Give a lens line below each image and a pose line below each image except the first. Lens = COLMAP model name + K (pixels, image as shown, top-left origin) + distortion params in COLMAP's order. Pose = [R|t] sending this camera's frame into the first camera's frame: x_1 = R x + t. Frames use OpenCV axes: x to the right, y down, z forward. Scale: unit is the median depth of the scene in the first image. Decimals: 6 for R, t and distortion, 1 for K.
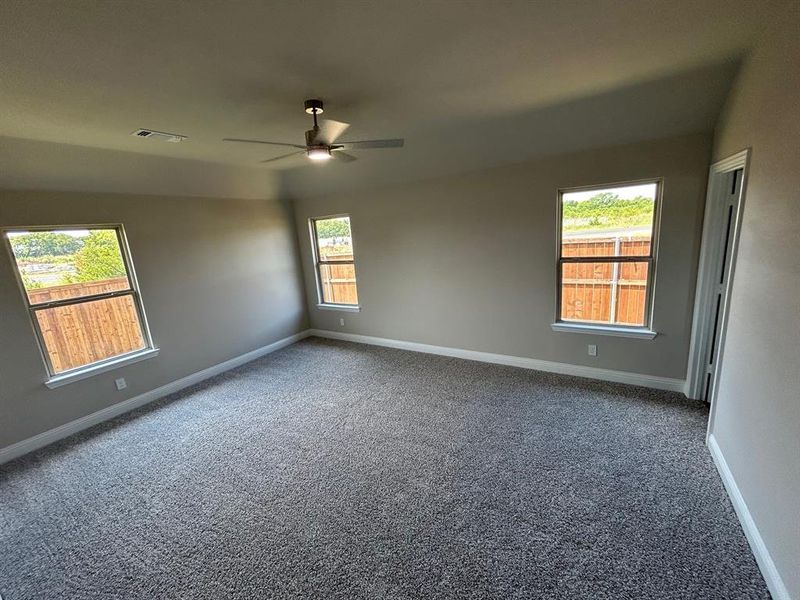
lens RADIAL K [[321.1, 0, 400.0], [0, 321.1, 300.0], [0, 0, 1]] dist [0.001588, 0.000114]
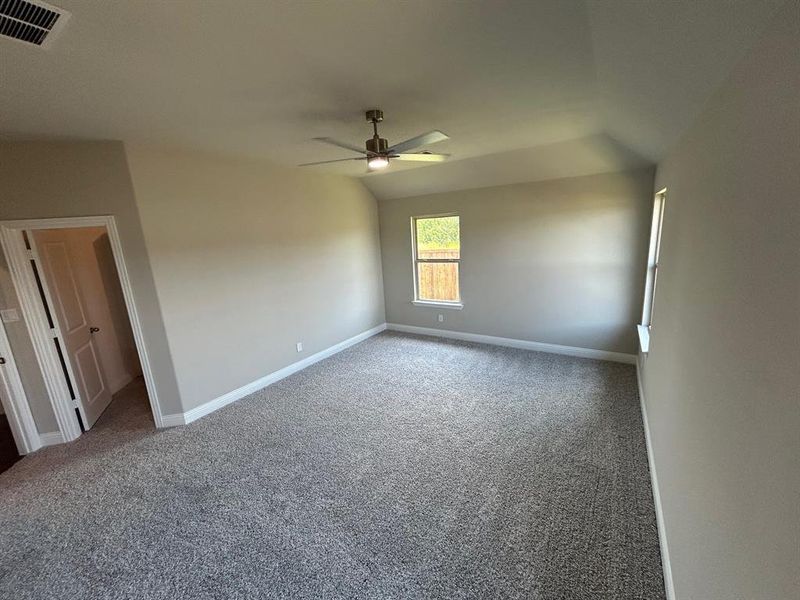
lens RADIAL K [[323.8, 0, 400.0], [0, 323.8, 300.0], [0, 0, 1]] dist [0.001665, 0.000171]
pose [[-0.009360, 0.282726, -0.959155, 0.459395], [-0.160945, 0.946265, 0.280498, -0.174046], [0.986919, 0.156996, 0.036646, 0.577473]]
